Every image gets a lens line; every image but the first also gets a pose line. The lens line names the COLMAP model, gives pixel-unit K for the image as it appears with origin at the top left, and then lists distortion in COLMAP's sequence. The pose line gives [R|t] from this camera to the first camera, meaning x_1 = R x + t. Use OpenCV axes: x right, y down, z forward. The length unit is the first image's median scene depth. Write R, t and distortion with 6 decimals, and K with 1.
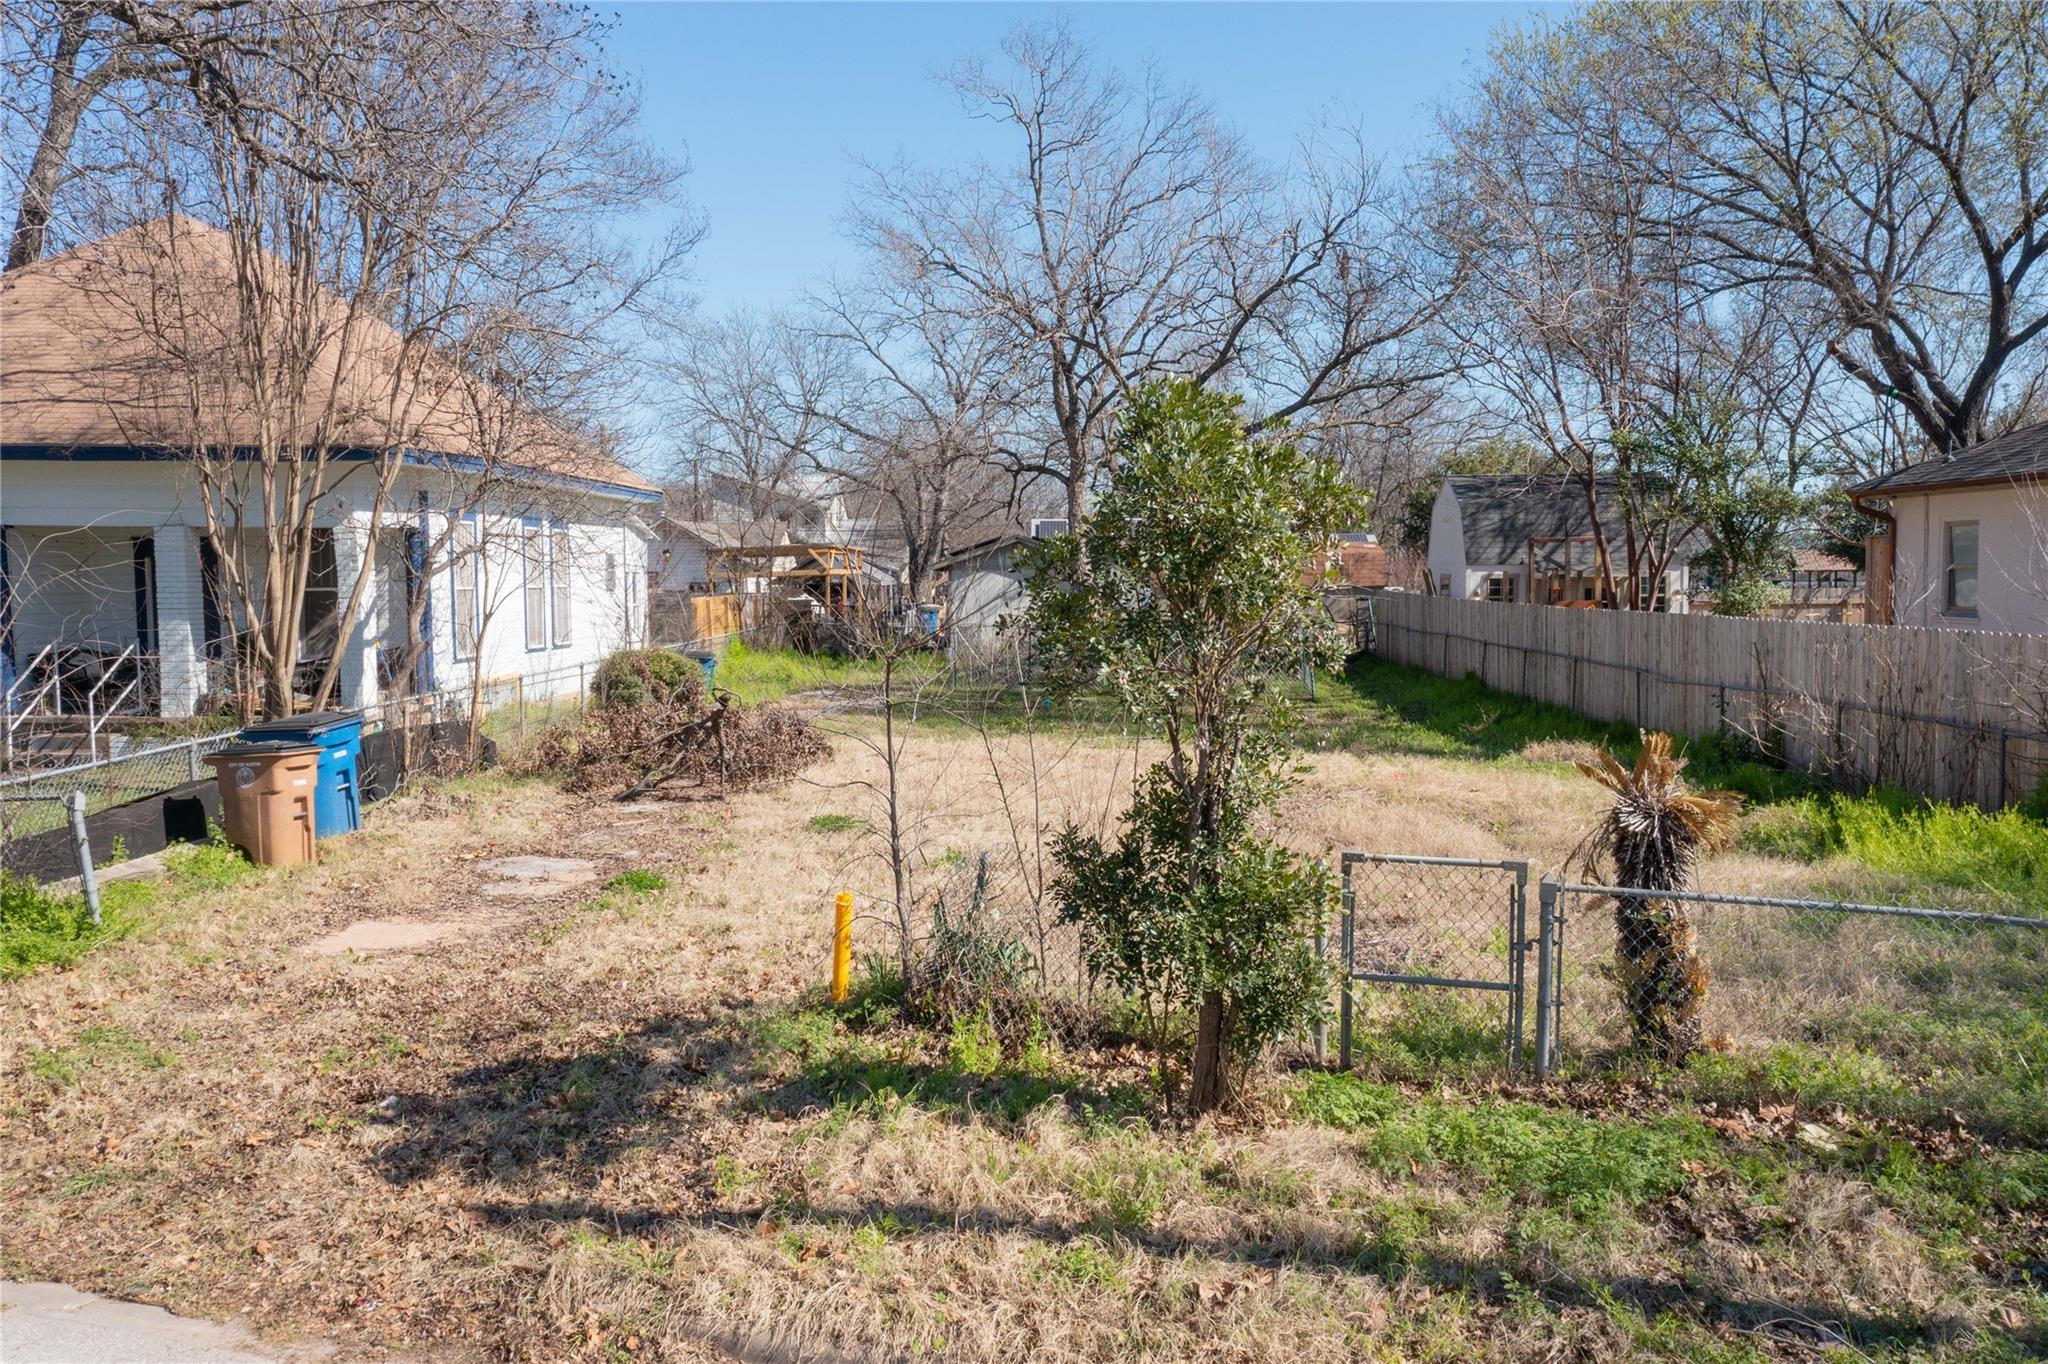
lens RADIAL K [[1615.9, 0, 1049.0], [0, 1615.9, 617.0], [0, 0, 1]] dist [0.004752, 0.009430]
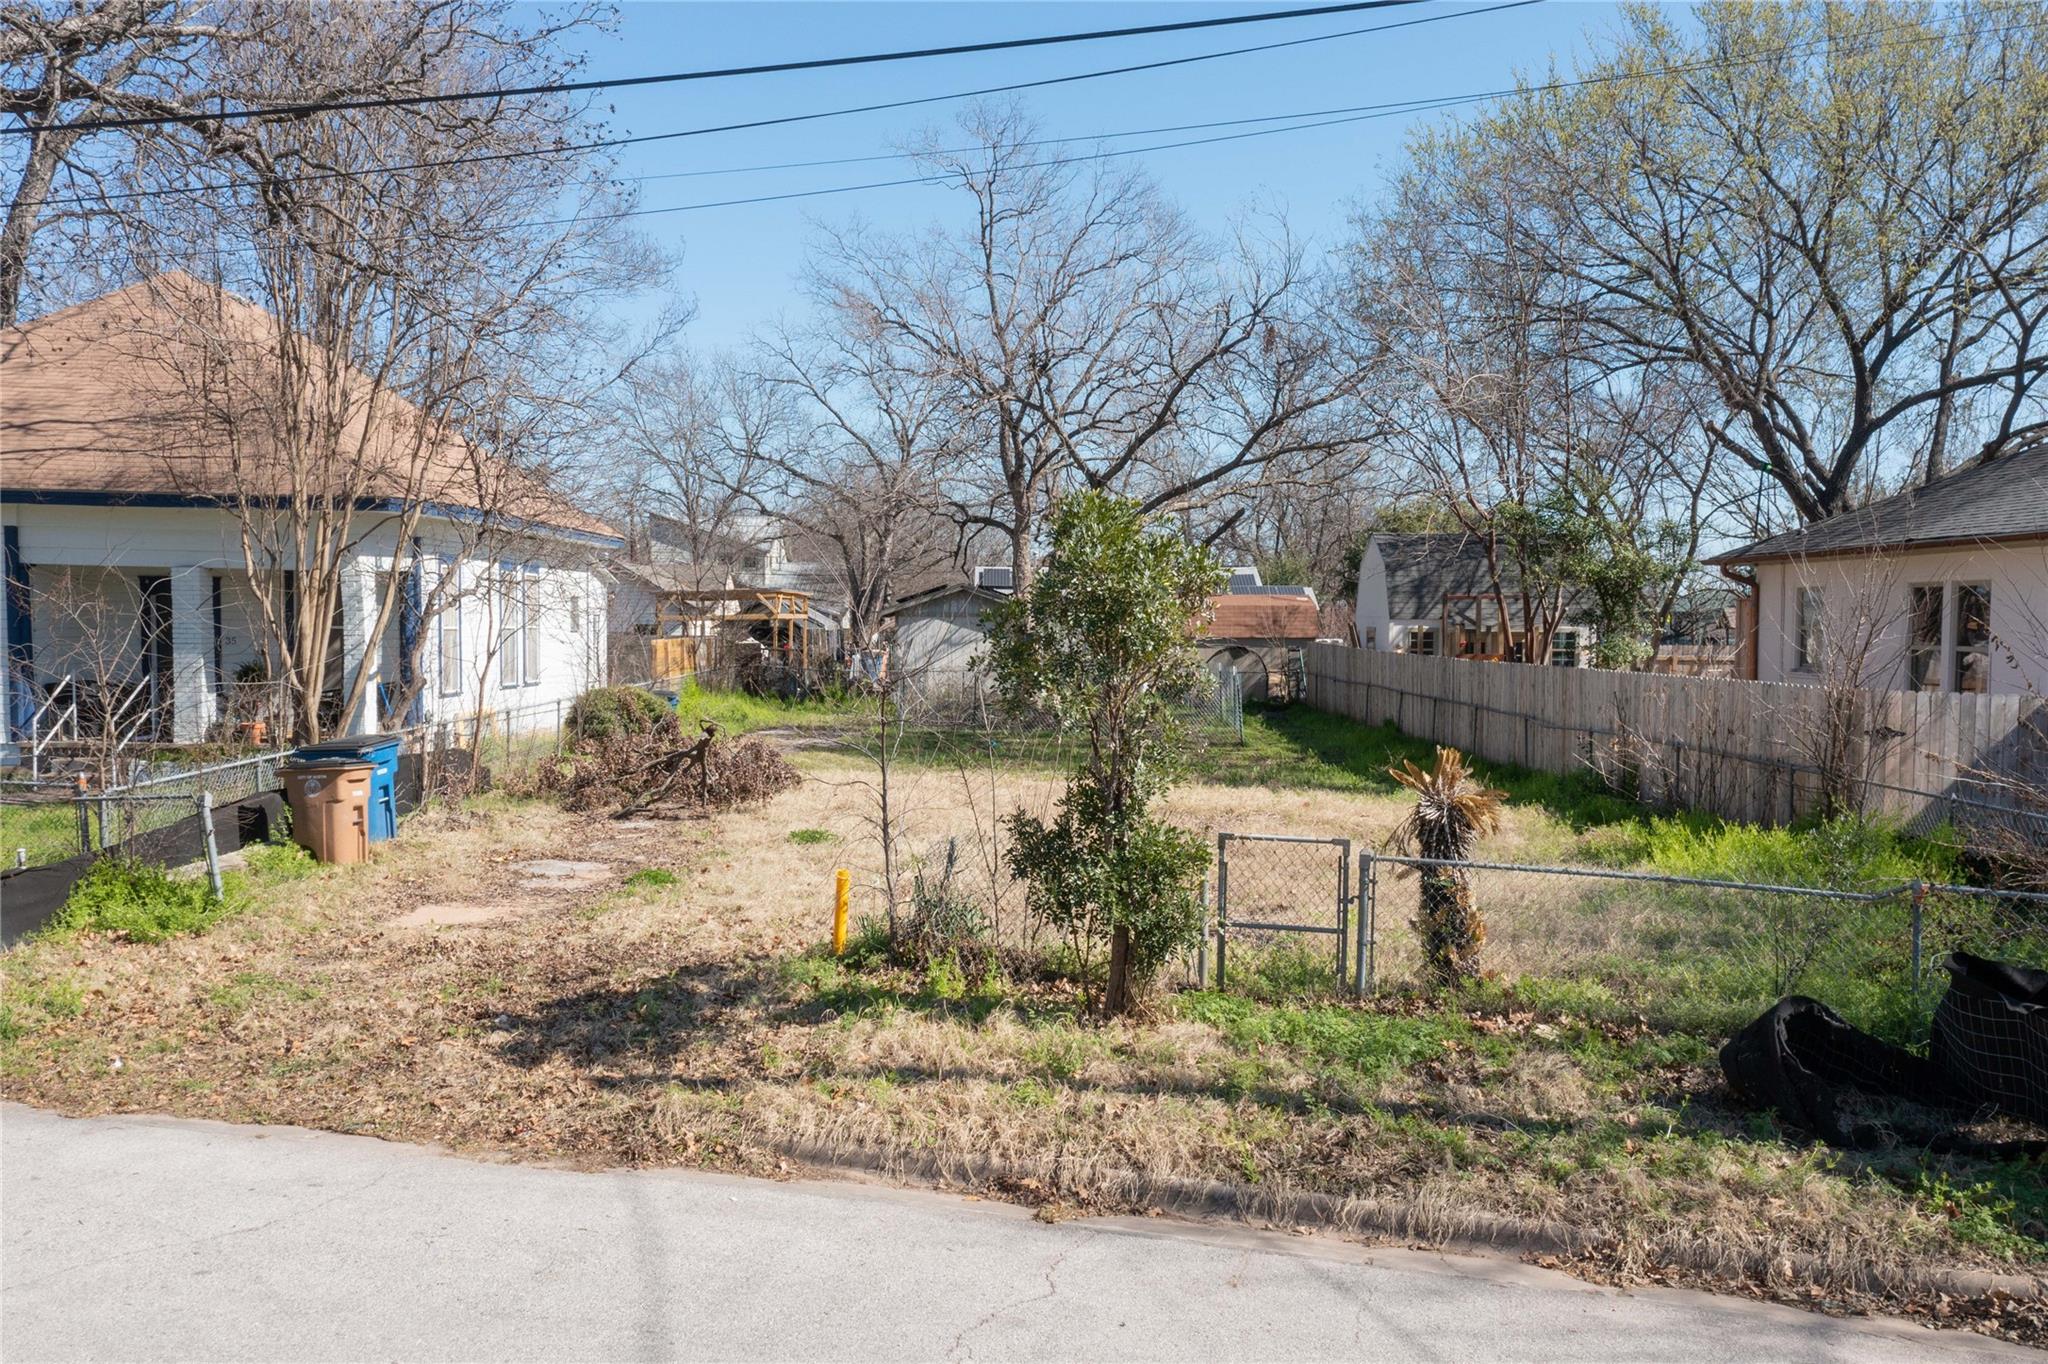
lens RADIAL K [[1615.9, 0, 1028.8], [0, 1615.9, 683.2], [0, 0, 1]] dist [0.004752, 0.009430]
pose [[0.999630, 0.012786, 0.024011, -0.005942], [-0.013072, 0.999845, 0.011784, 0.002142], [-0.023856, -0.012094, 0.999642, -0.155598]]
